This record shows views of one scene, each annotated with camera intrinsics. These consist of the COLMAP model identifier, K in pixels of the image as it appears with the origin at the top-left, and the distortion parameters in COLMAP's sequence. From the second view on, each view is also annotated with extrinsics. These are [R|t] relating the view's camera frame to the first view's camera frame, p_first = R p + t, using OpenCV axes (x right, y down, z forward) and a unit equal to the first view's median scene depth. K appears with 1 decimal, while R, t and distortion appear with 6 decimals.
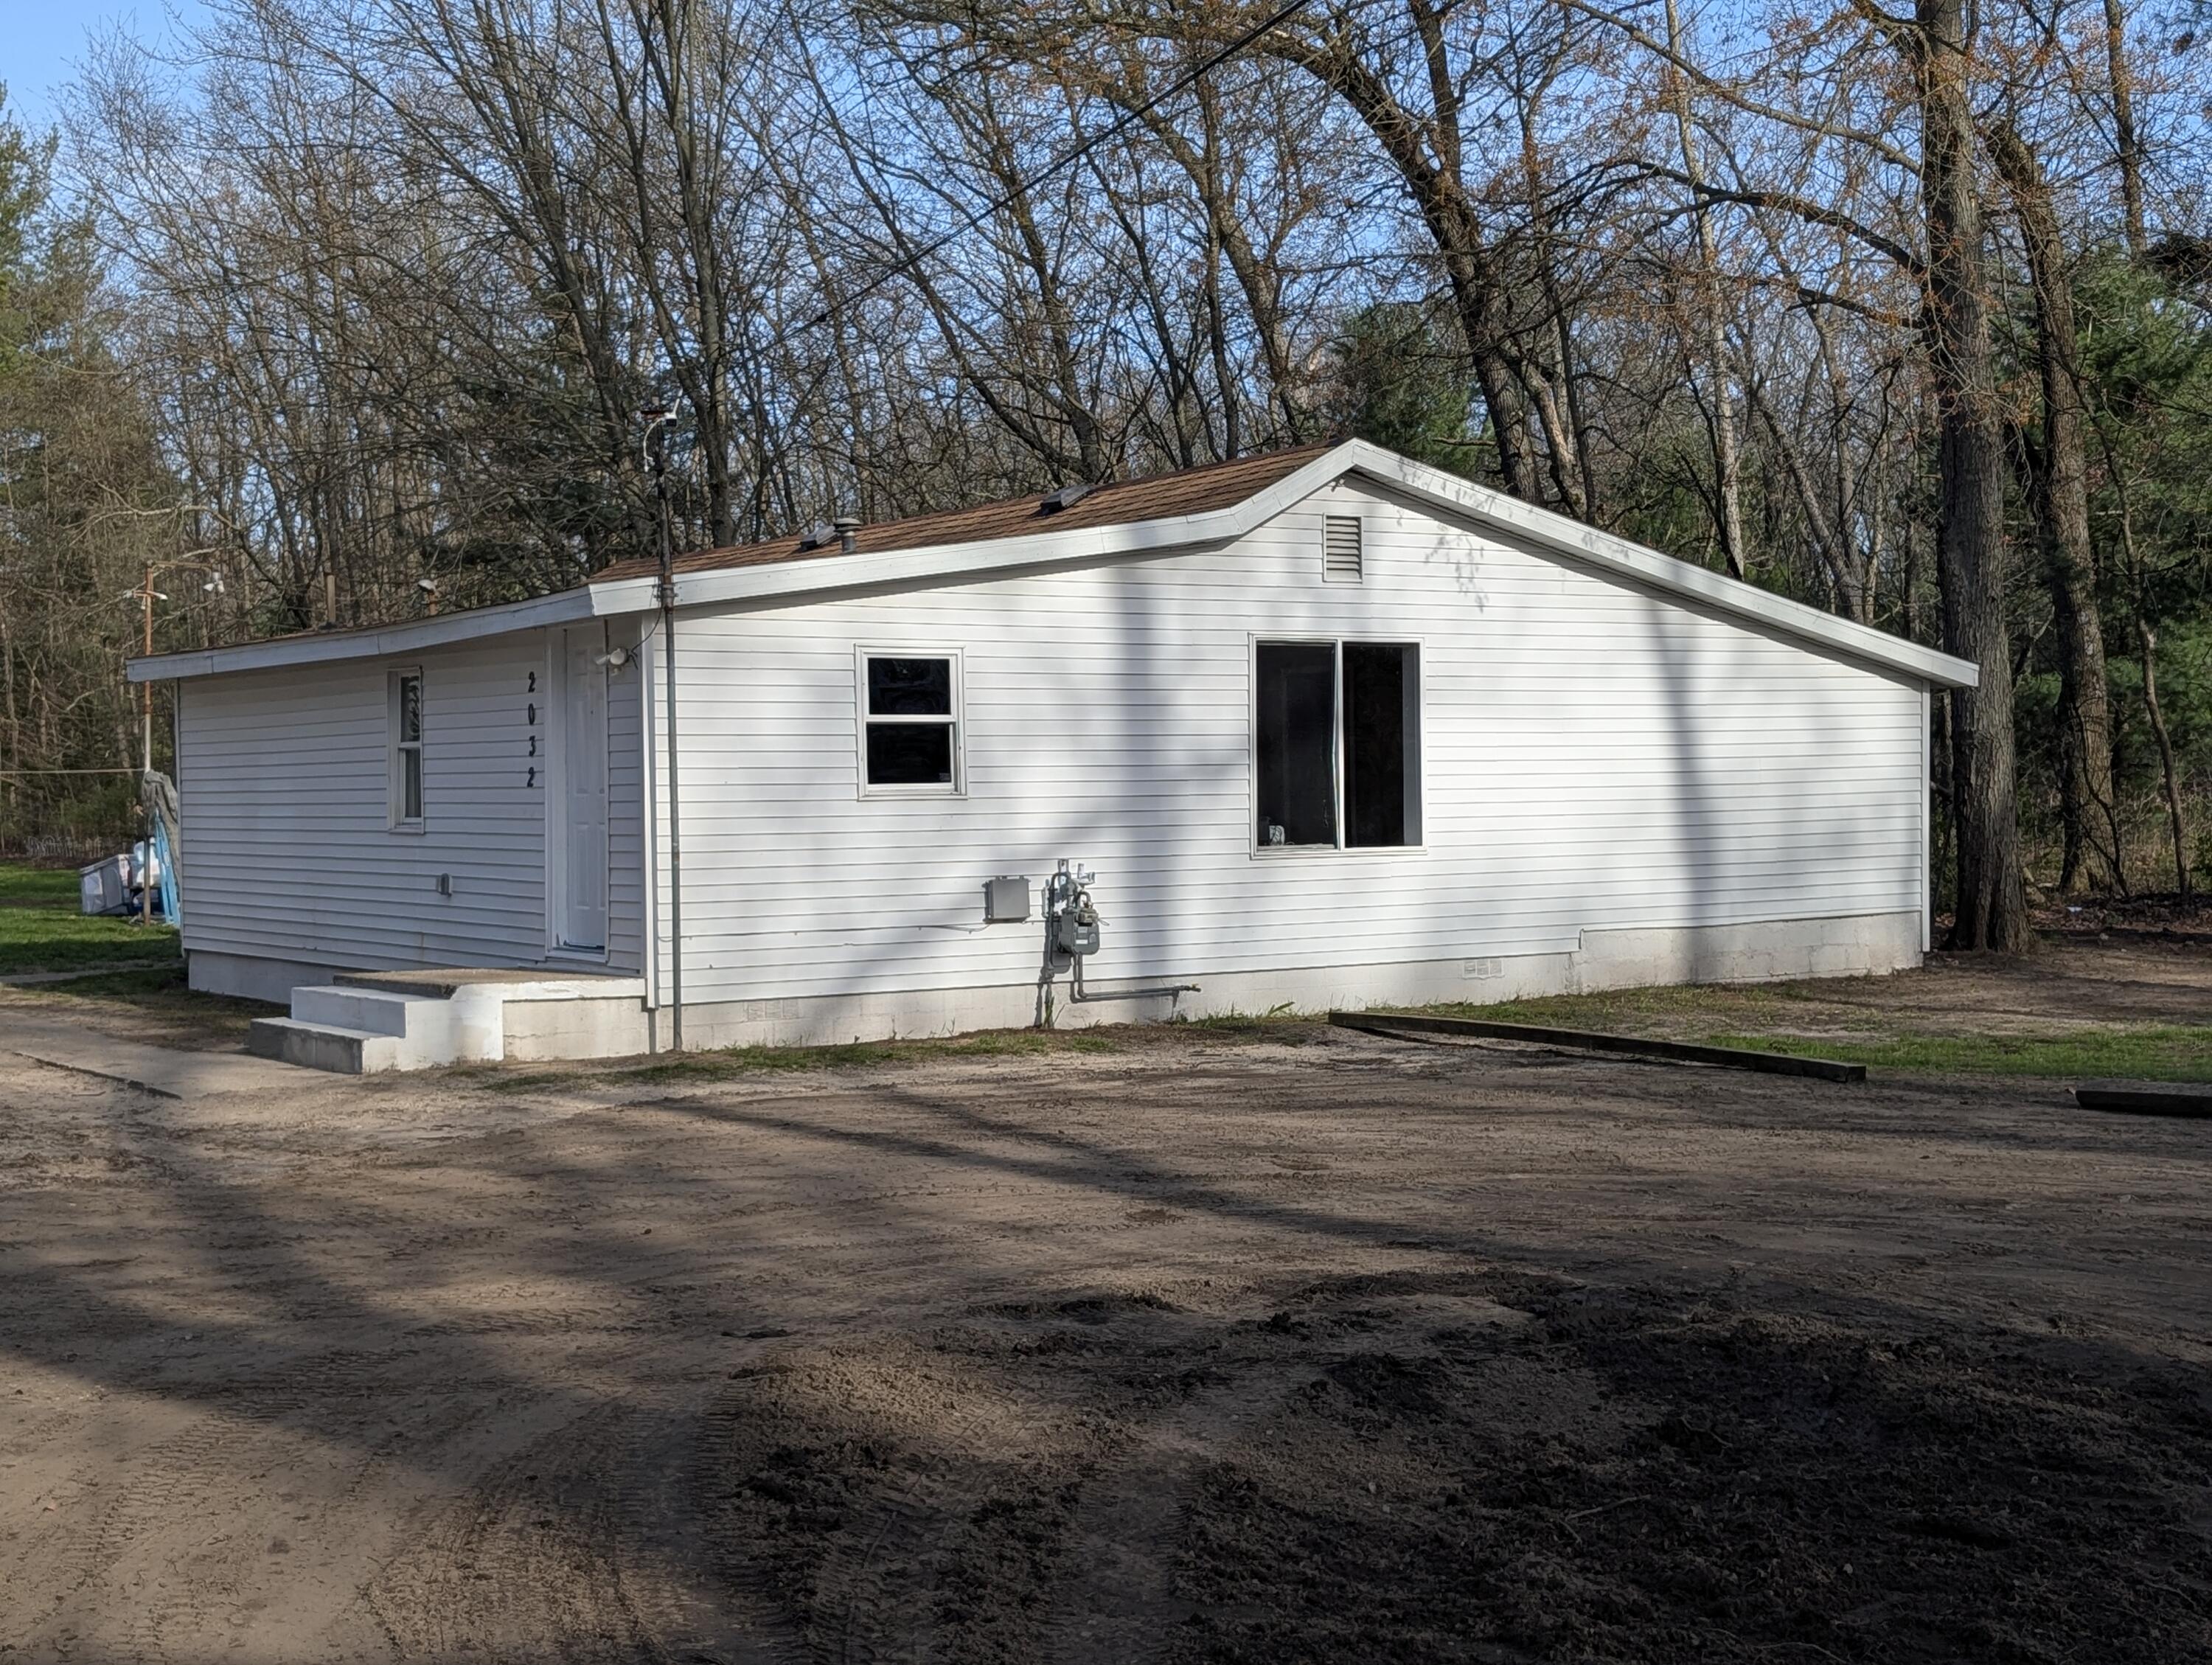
lens RADIAL K [[2996.1, 0, 1112.2], [0, 2996.1, 846.1], [0, 0, 1]] dist [0.050626, 0.000000]
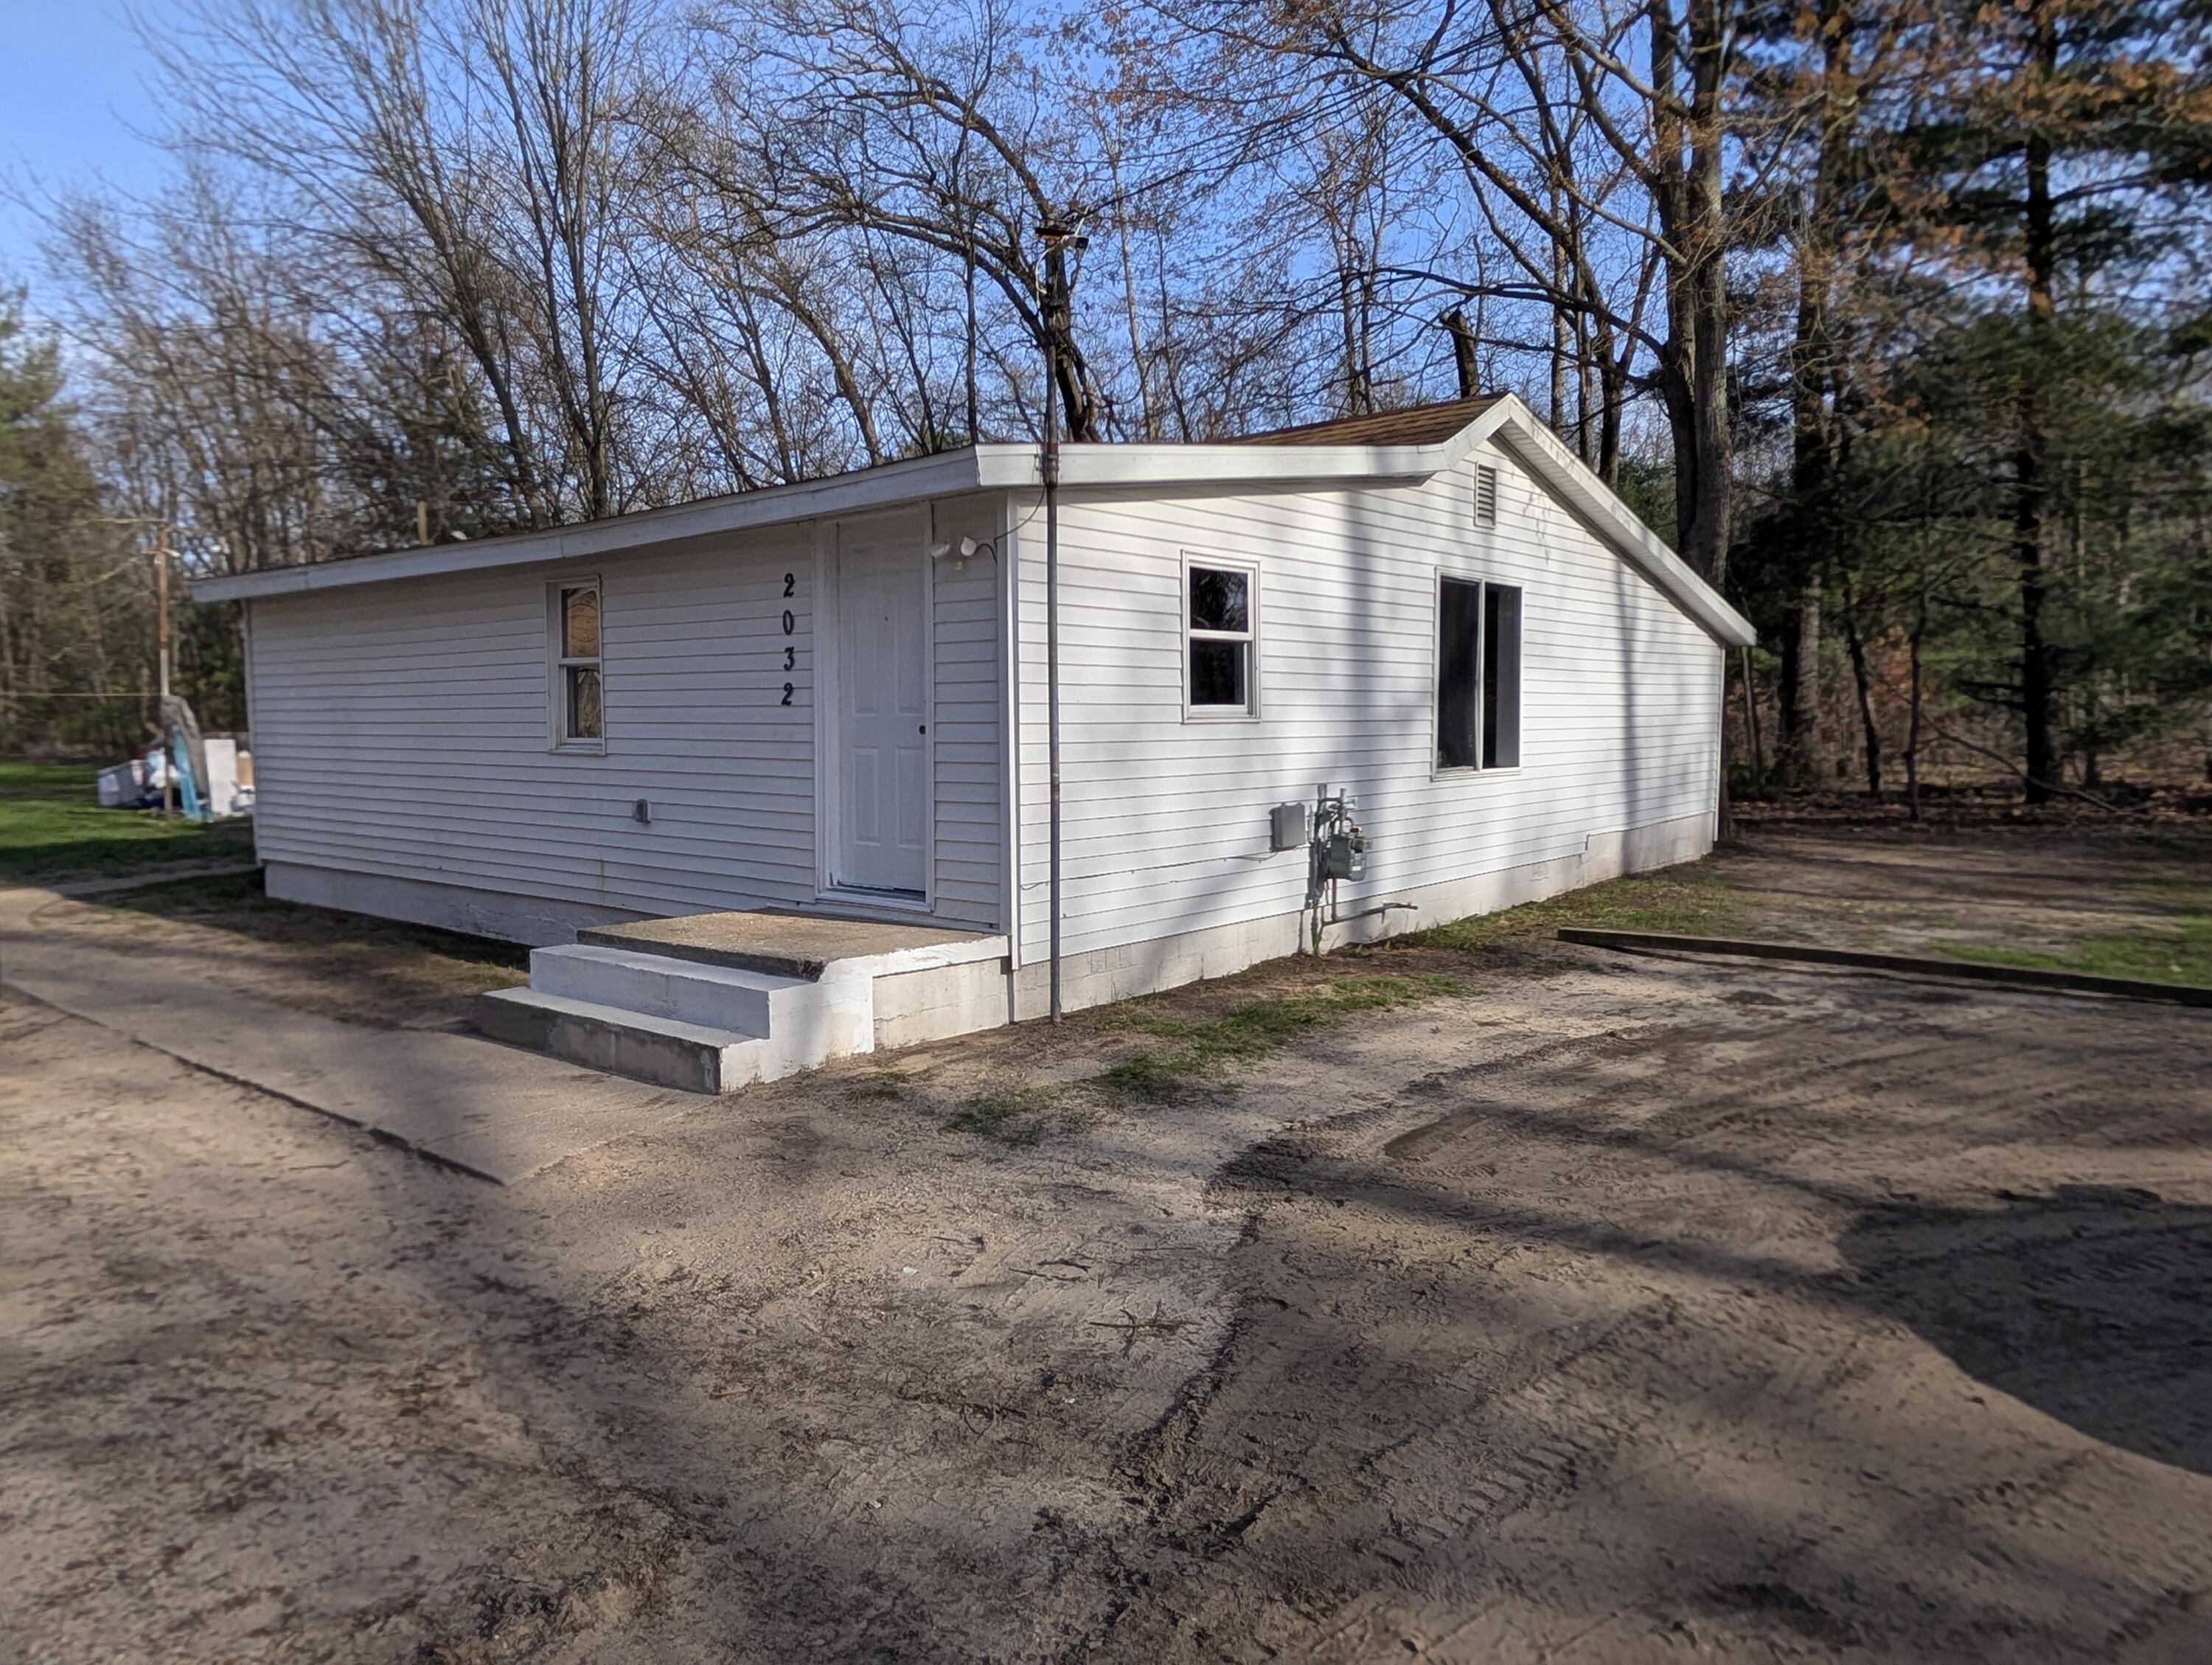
lens RADIAL K [[1499.6, 0, 1105.2], [0, 1499.6, 826.5], [0, 0, 1]] dist [0.003809, -0.000368]
pose [[0.960019, -0.011306, 0.279707, -0.227870], [-0.003118, 0.998690, 0.051072, -0.006871], [-0.279918, -0.049902, 0.958726, 0.549233]]
